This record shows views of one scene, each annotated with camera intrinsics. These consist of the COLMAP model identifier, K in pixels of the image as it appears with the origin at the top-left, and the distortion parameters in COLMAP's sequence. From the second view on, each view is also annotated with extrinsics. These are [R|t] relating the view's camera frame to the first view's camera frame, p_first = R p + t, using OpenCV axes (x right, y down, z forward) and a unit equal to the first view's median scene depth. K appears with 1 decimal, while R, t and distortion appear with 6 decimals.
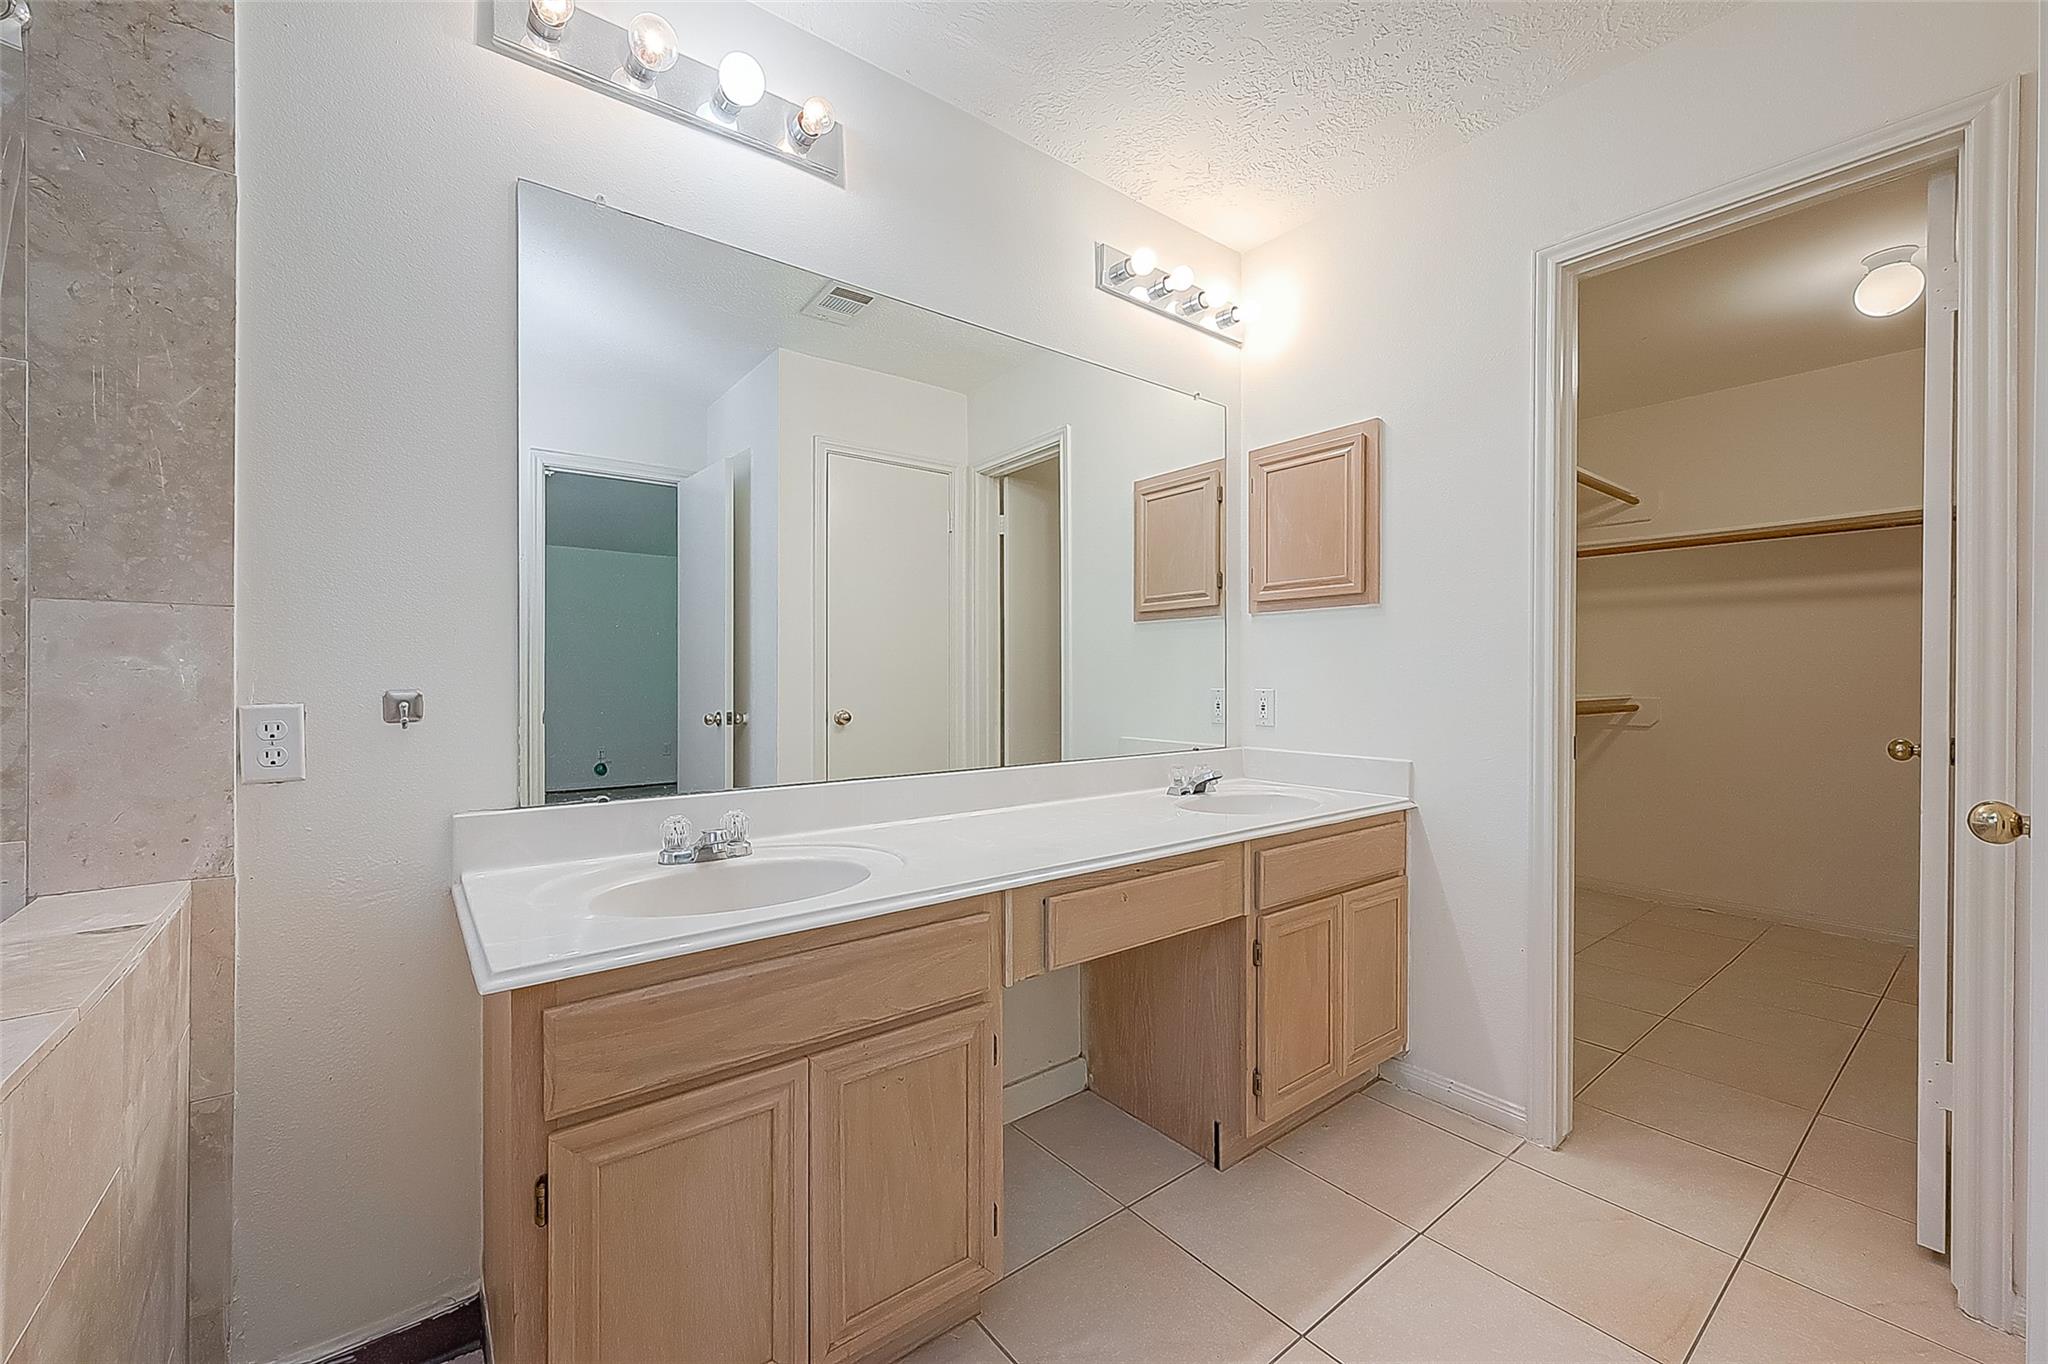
lens RADIAL K [[819.4, 0, 1036.4], [0, 819.4, 676.2], [0, 0, 1]] dist [-0.002477, -0.000037]
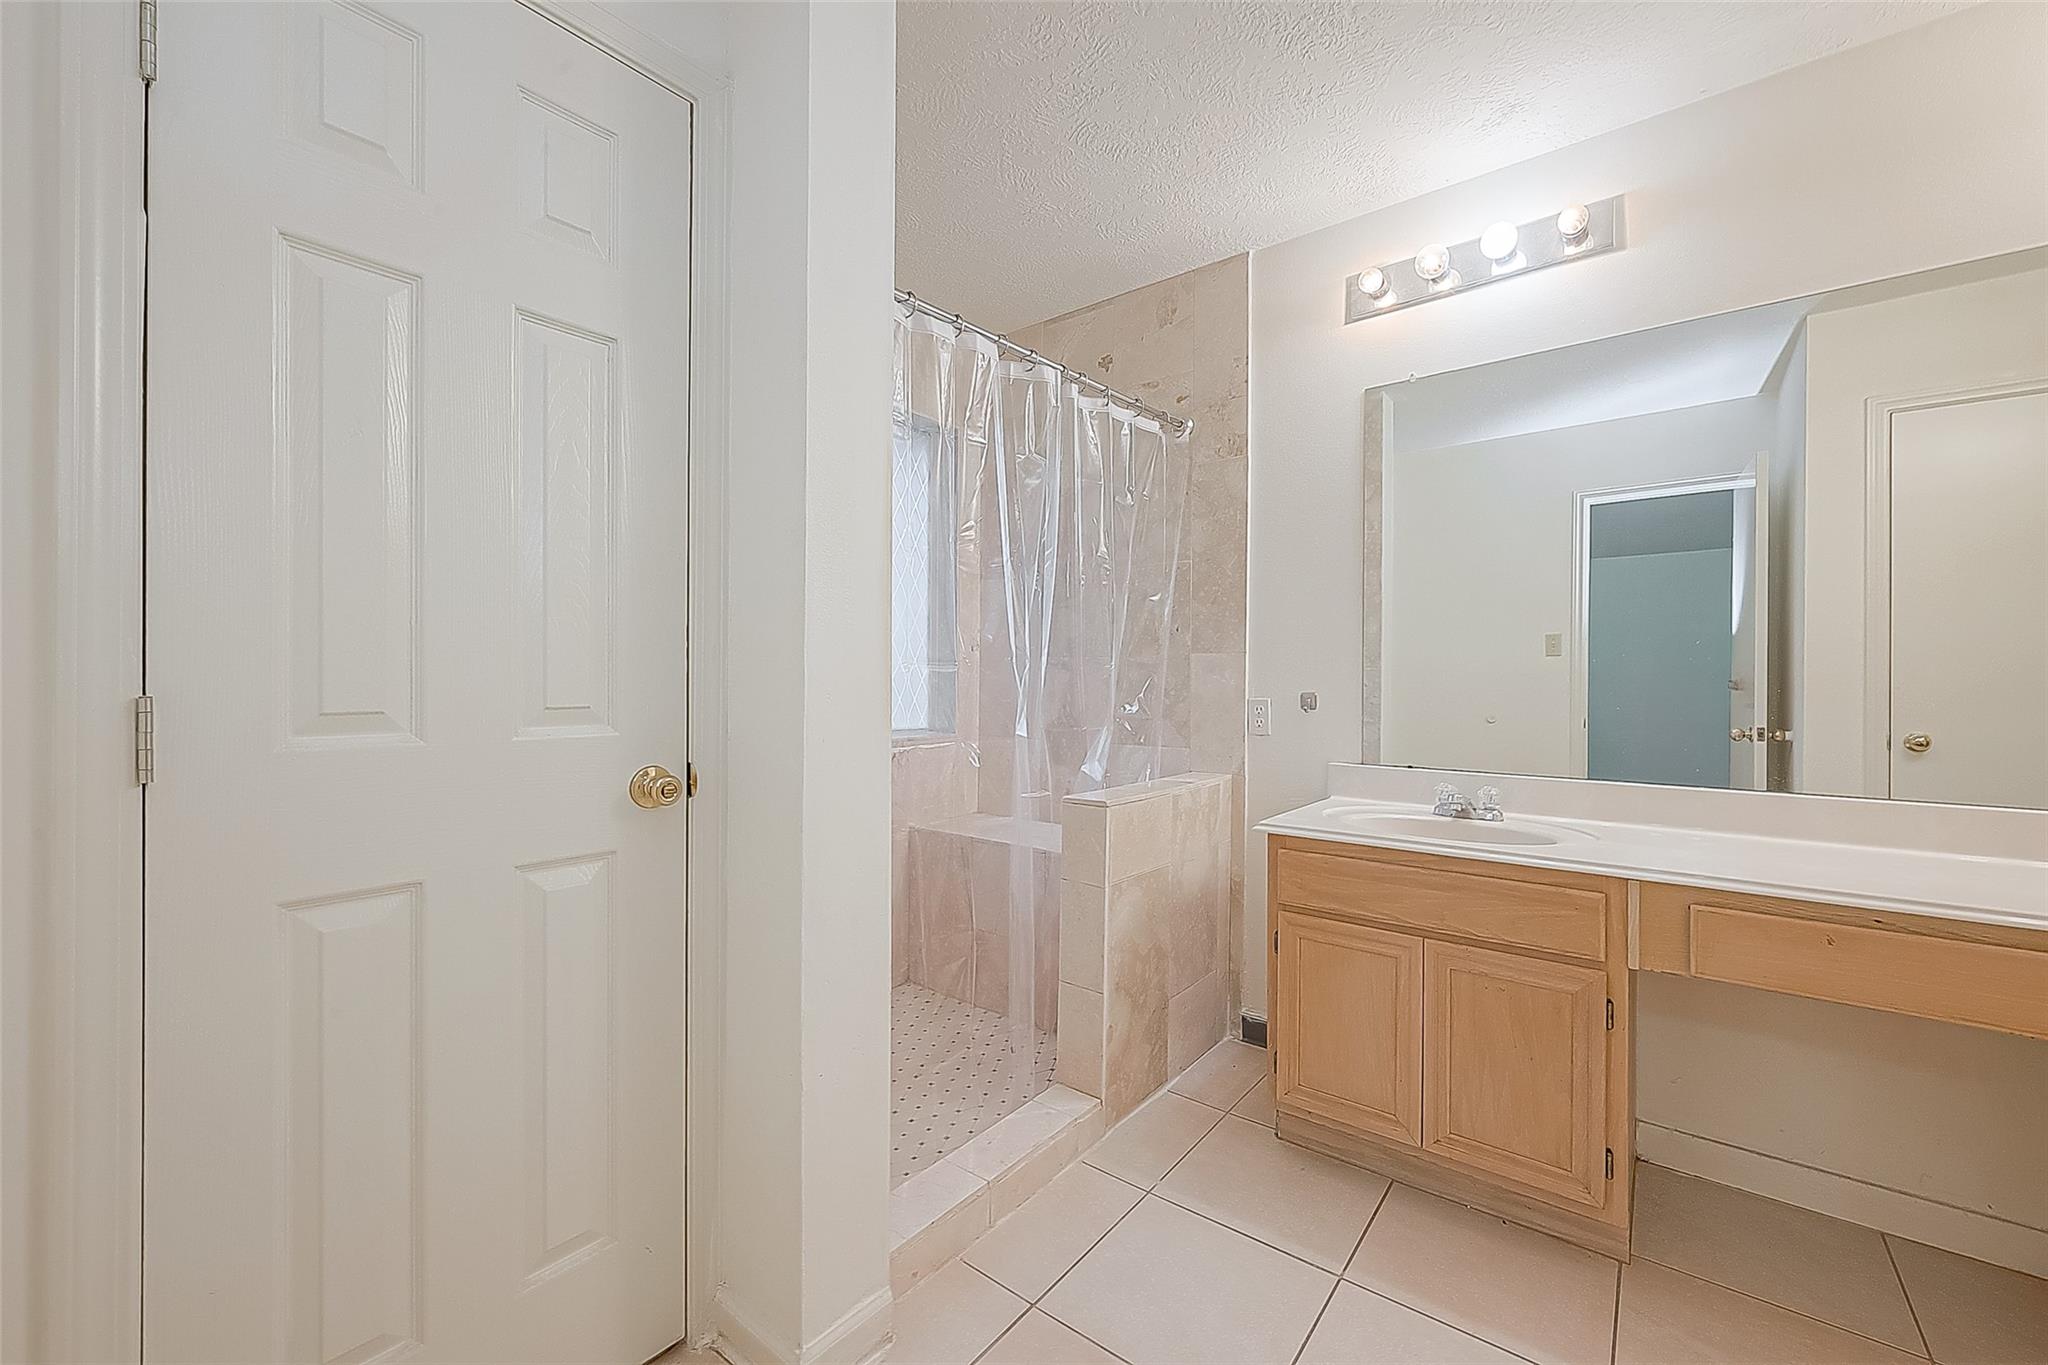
lens RADIAL K [[819.4, 0, 1018.7], [0, 819.4, 683.5], [0, 0, 1]] dist [-0.002477, -0.000037]
pose [[0.211258, 0.002287, -0.977428, 0.999102], [-0.008656, 0.999962, 0.000469, 0.001118], [0.977392, 0.008361, 0.211270, -0.054281]]
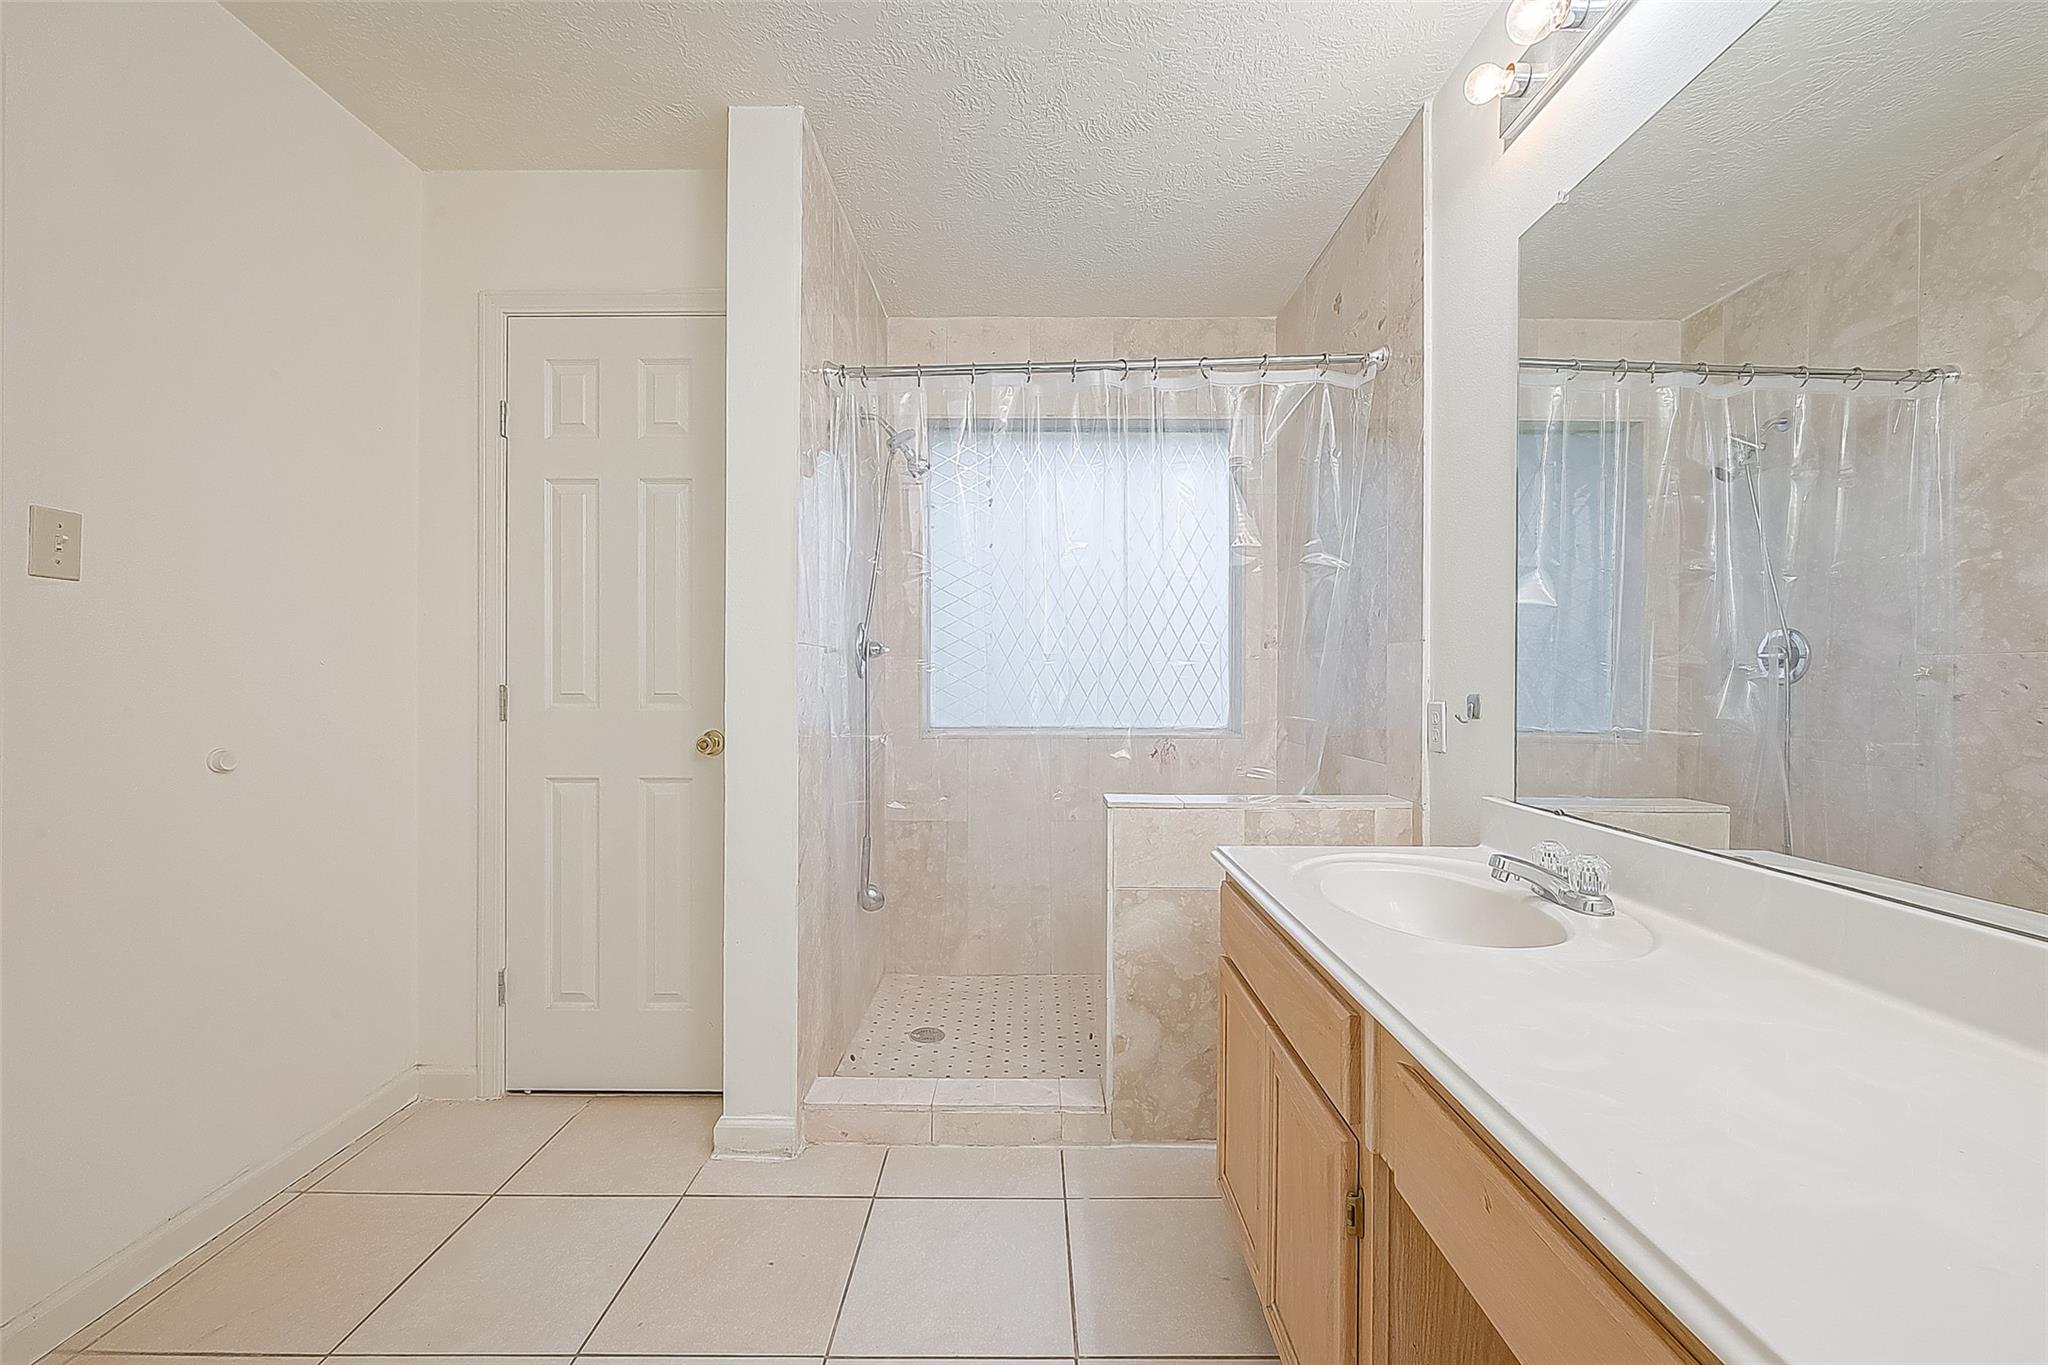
lens RADIAL K [[819.4, 0, 1015.8], [0, 819.4, 686.1], [0, 0, 1]] dist [-0.002477, -0.000037]
pose [[-0.643858, -0.001825, -0.765143, 0.772018], [-0.007015, 0.999969, 0.003518, 0.005941], [0.765113, 0.007632, -0.643851, 1.384178]]
